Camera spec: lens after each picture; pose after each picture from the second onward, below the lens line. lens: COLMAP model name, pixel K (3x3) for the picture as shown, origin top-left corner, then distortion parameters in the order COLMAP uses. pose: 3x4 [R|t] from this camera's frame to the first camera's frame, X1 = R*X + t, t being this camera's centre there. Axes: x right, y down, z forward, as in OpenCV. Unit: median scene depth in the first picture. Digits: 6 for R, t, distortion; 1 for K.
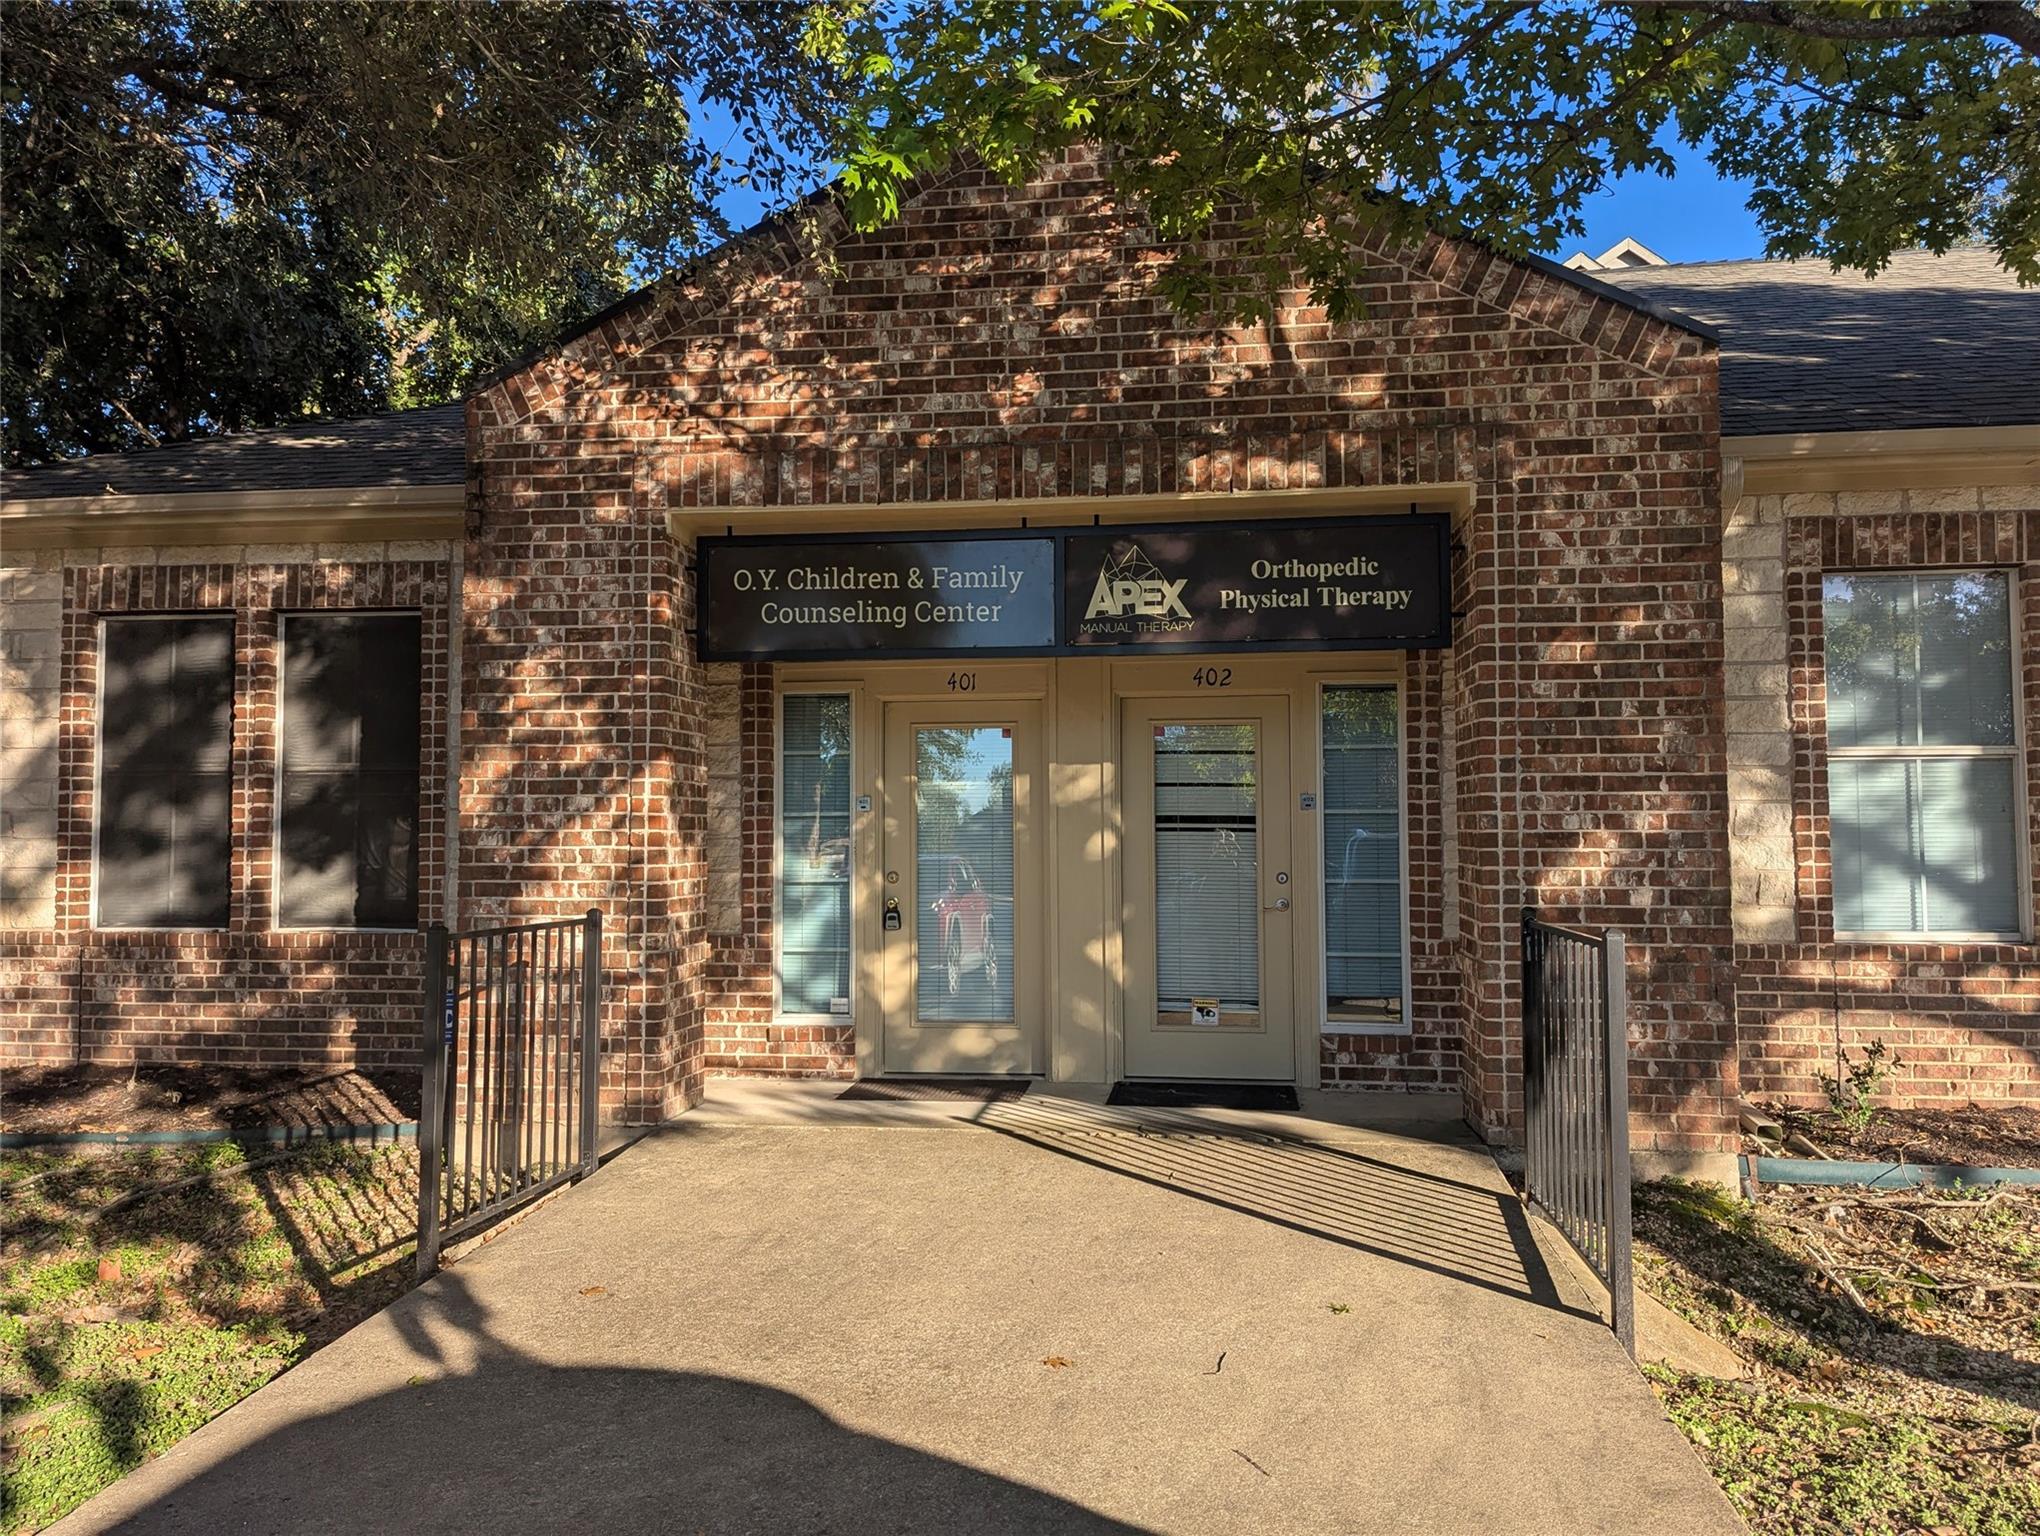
lens RADIAL K [[1408.7, 0, 1015.4], [0, 1408.7, 777.4], [0, 0, 1]] dist [0.060401, -0.041816]
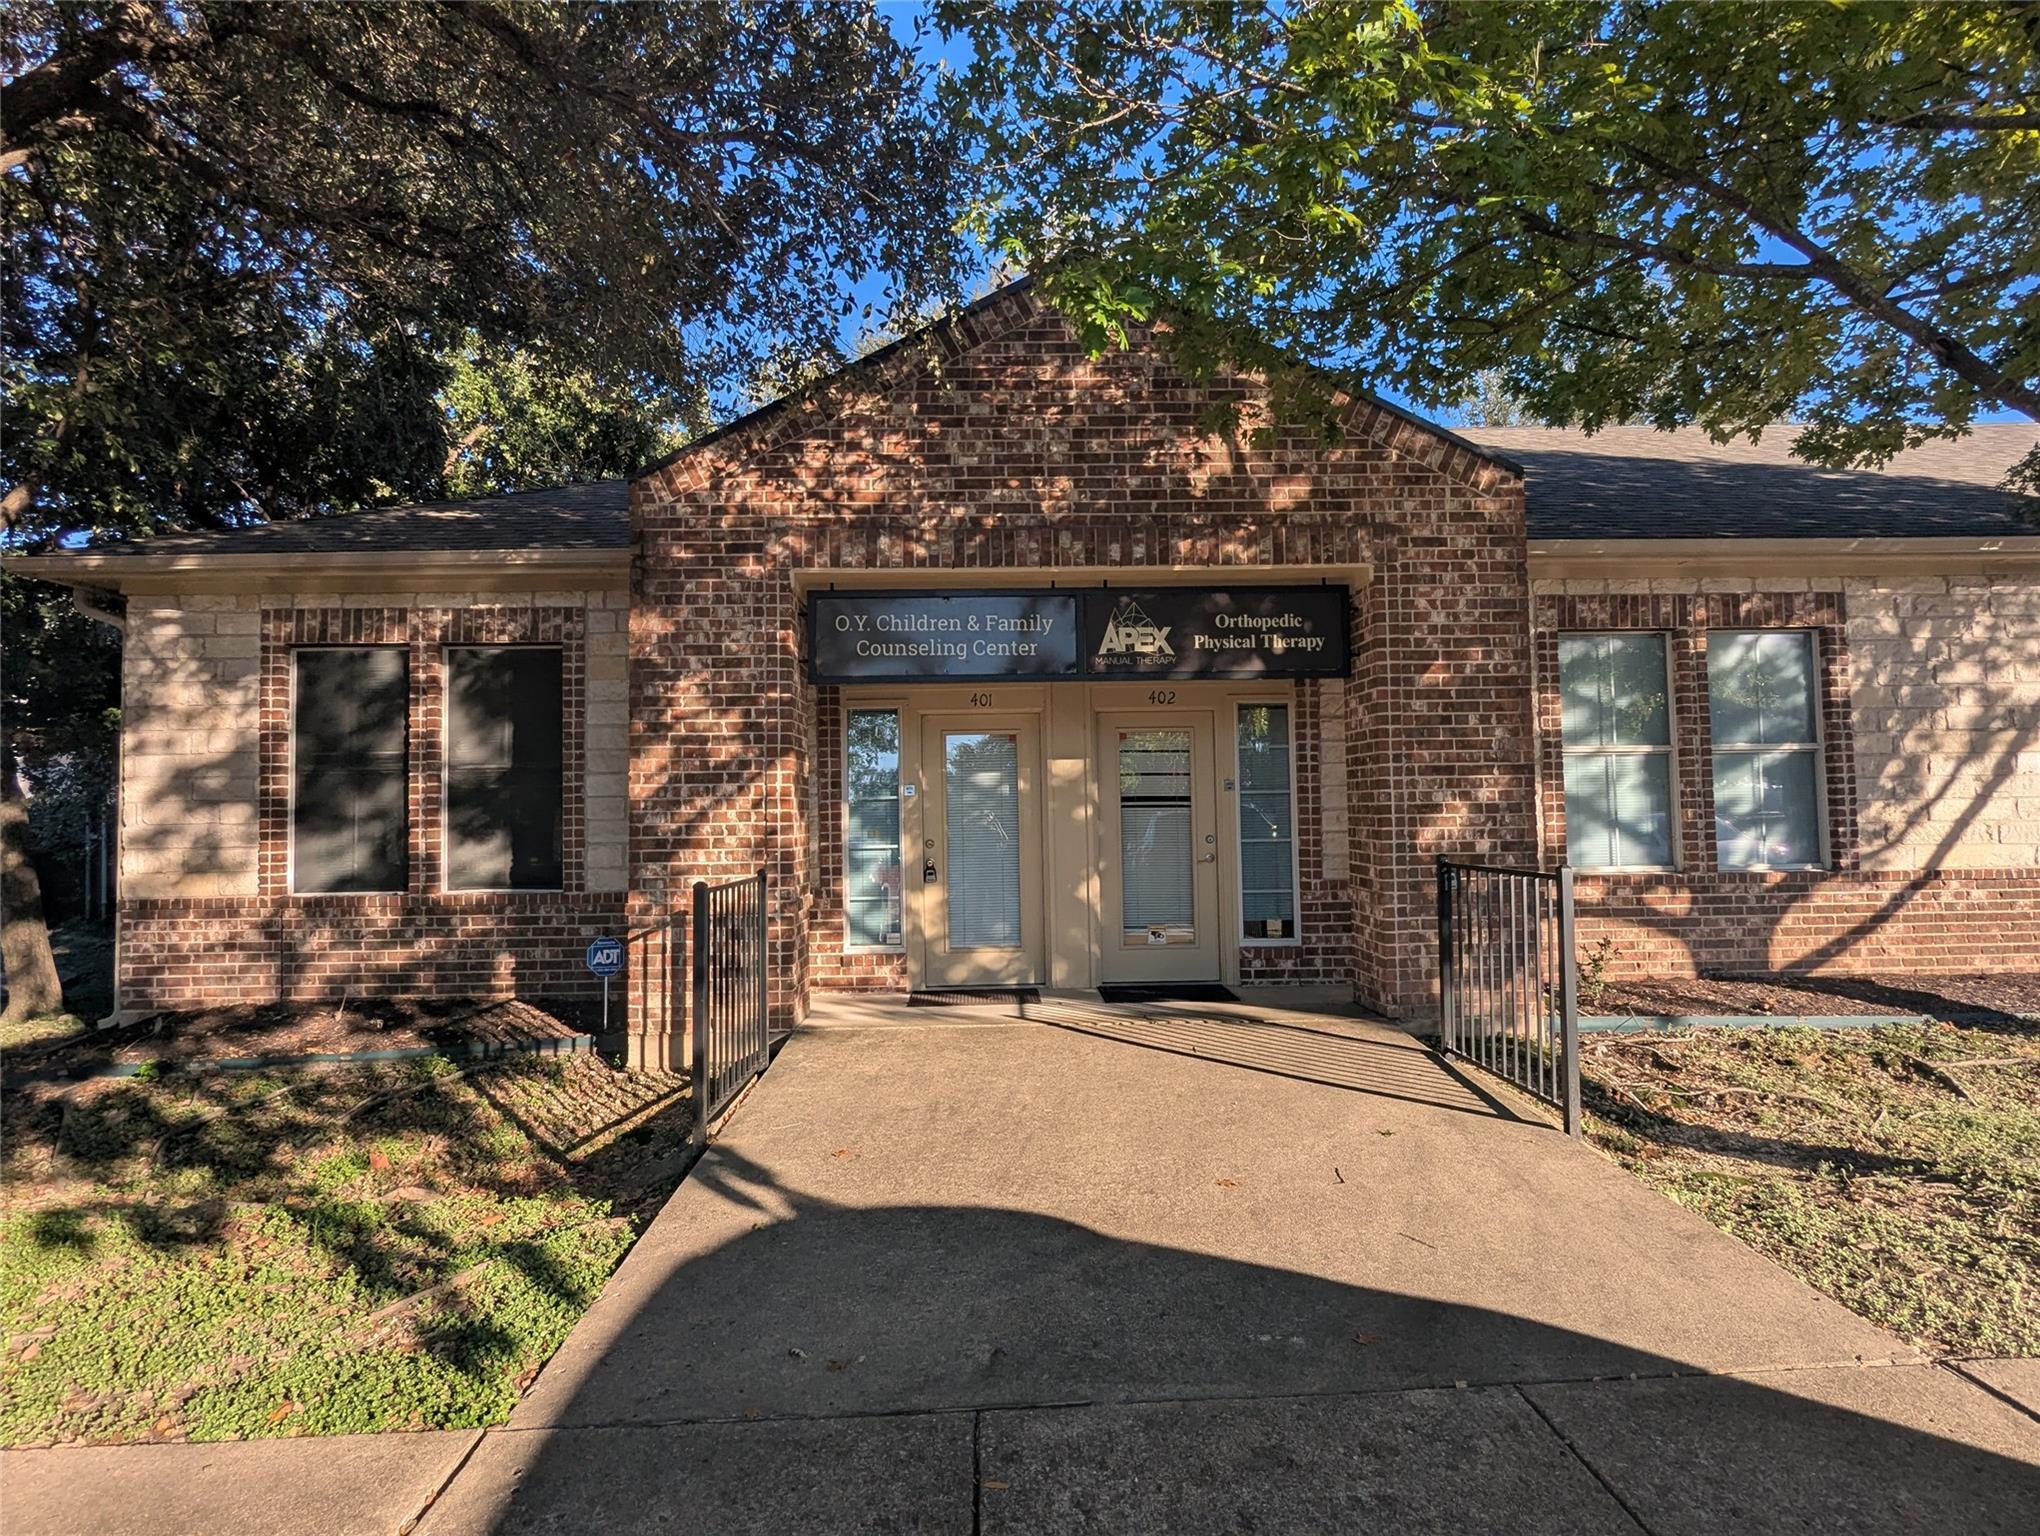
lens RADIAL K [[1006.9, 0, 1067.3], [0, 1006.9, 779.3], [0, 0, 1]] dist [0.002658, 0.000939]
pose [[0.988644, -0.007263, 0.150100, -0.133534], [0.006333, 0.999958, 0.006673, 0.003838], [-0.150143, -0.005646, 0.988648, 0.023092]]
